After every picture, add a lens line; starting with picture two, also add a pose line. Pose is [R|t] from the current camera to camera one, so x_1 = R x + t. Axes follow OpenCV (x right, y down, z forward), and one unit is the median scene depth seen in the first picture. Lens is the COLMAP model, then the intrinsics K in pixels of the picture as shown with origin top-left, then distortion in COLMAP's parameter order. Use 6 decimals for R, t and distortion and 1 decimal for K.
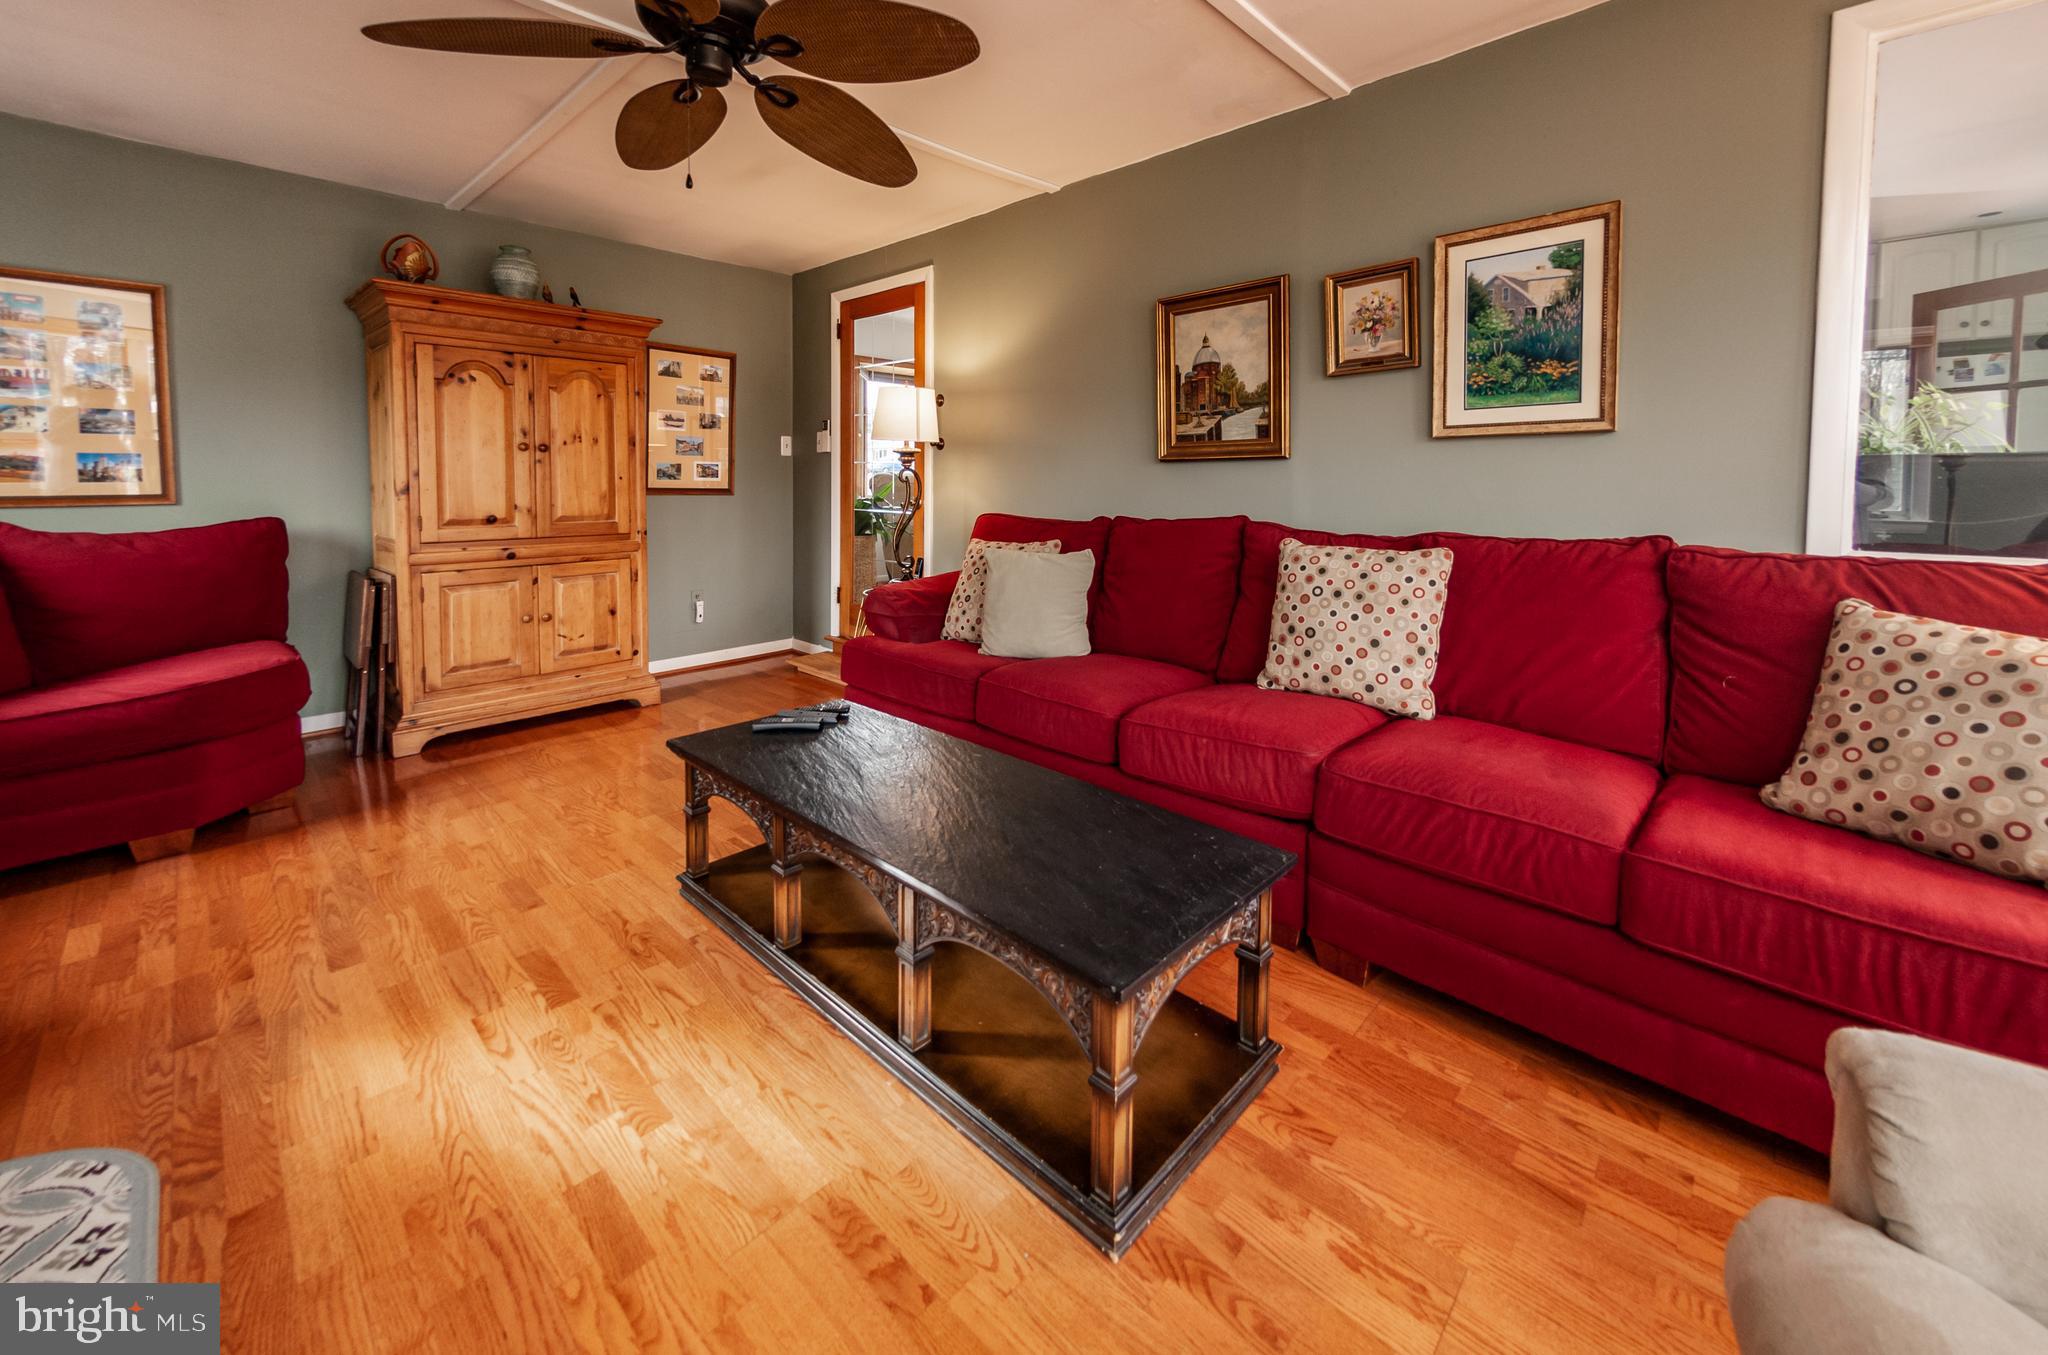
lens RADIAL K [[782.4, 0, 1024.0], [0, 782.4, 677.5], [0, 0, 1]] dist [0.000649, 0.000212]
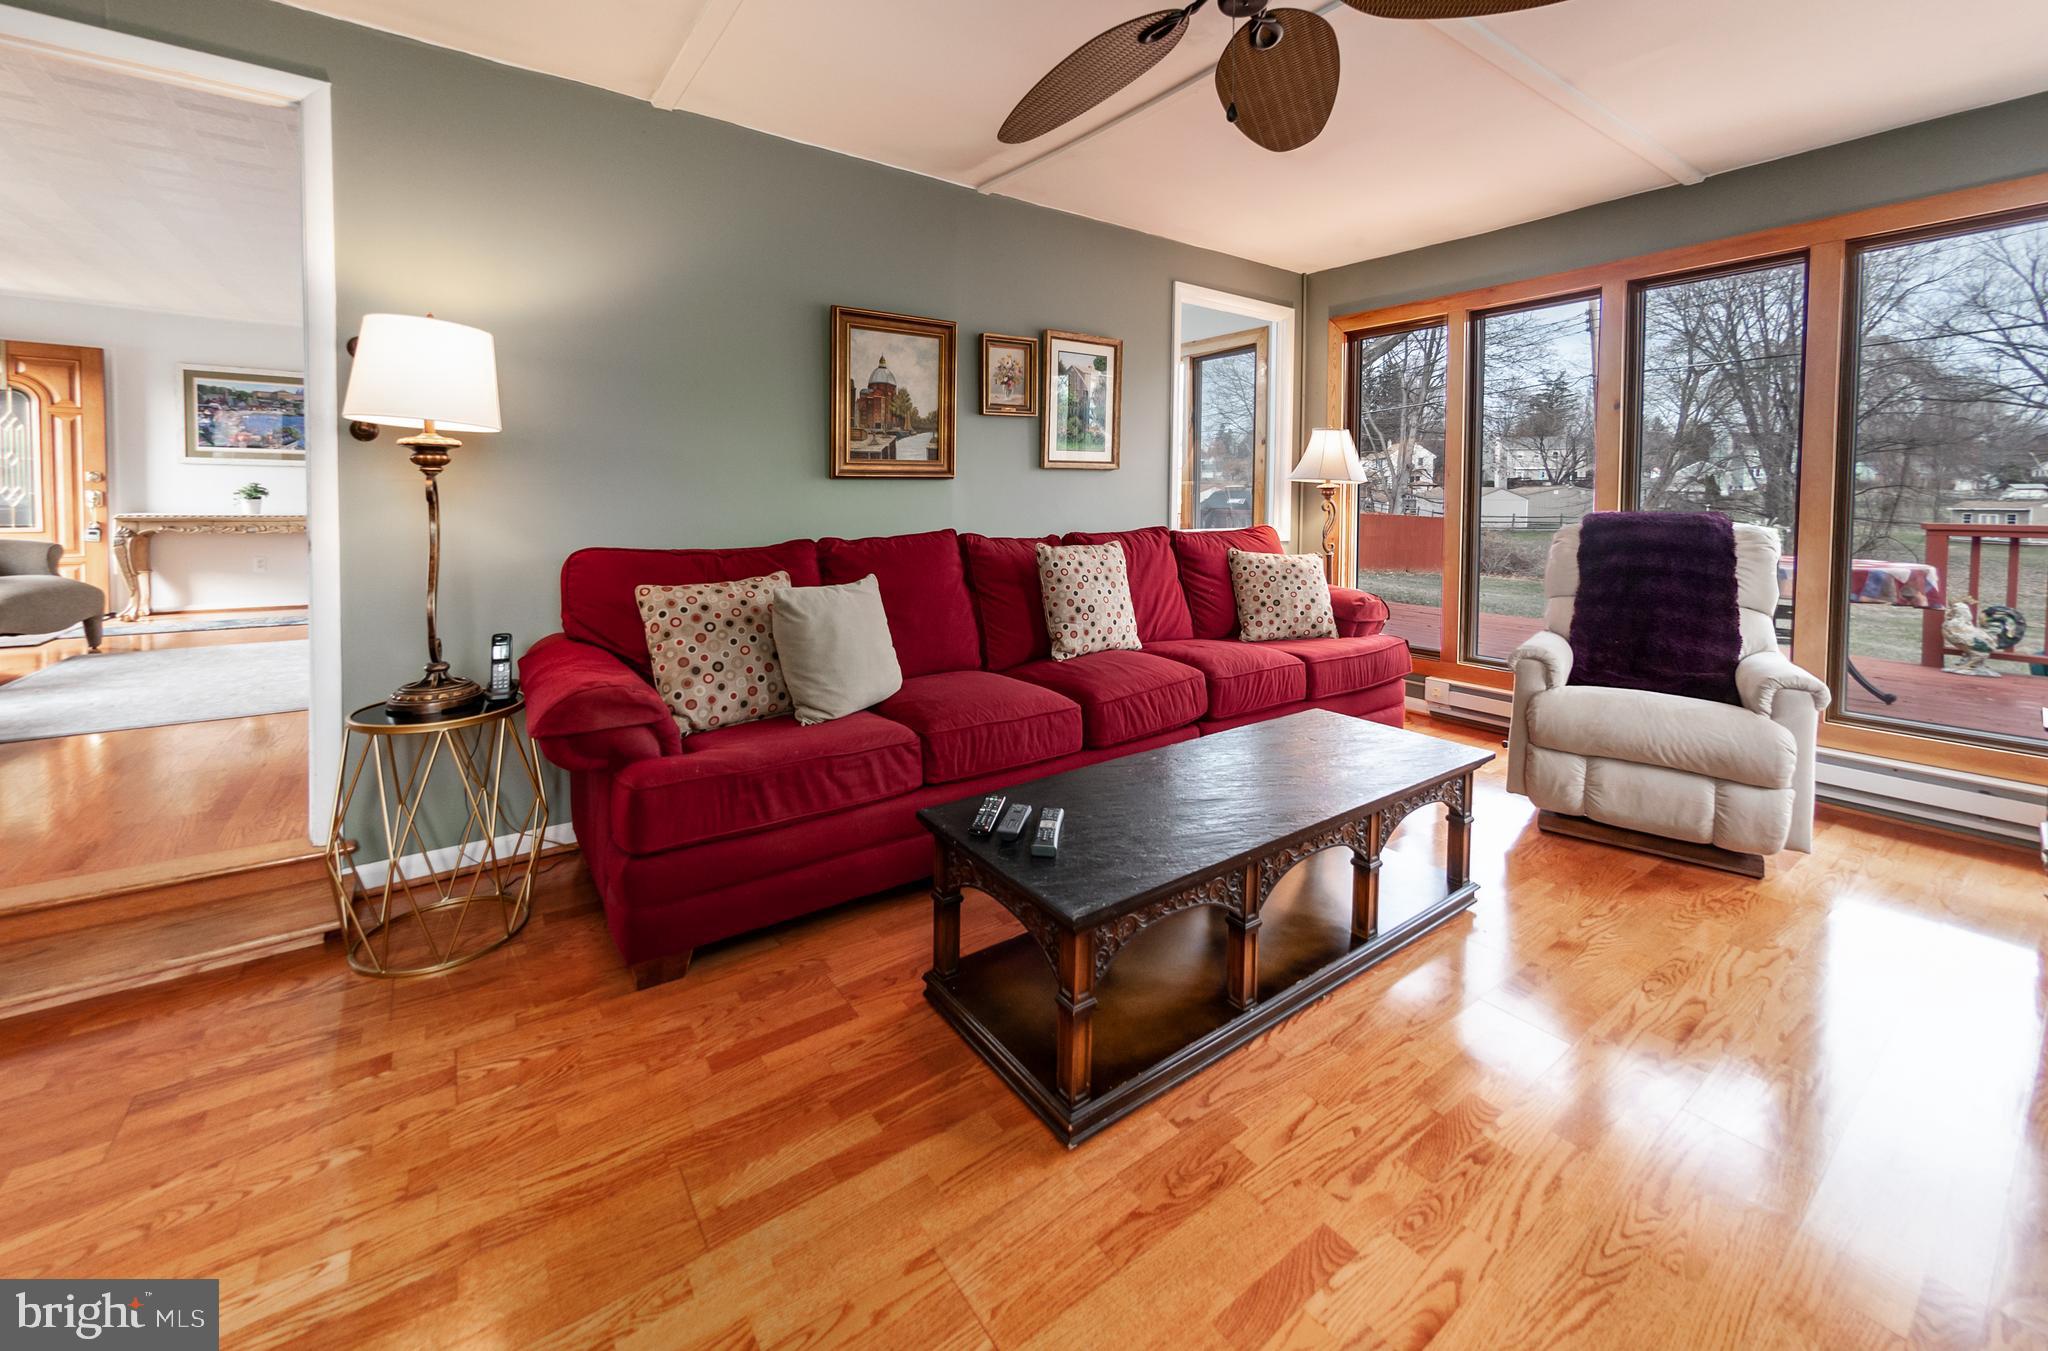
lens RADIAL K [[782.4, 0, 1024.0], [0, 782.4, 675.5], [0, 0, 1]] dist [0.000649, 0.000212]
pose [[0.178459, -0.219494, 0.959153, -0.837833], [0.241512, 0.954752, 0.173552, -0.179459], [-0.953847, 0.200675, 0.223395, 0.707486]]
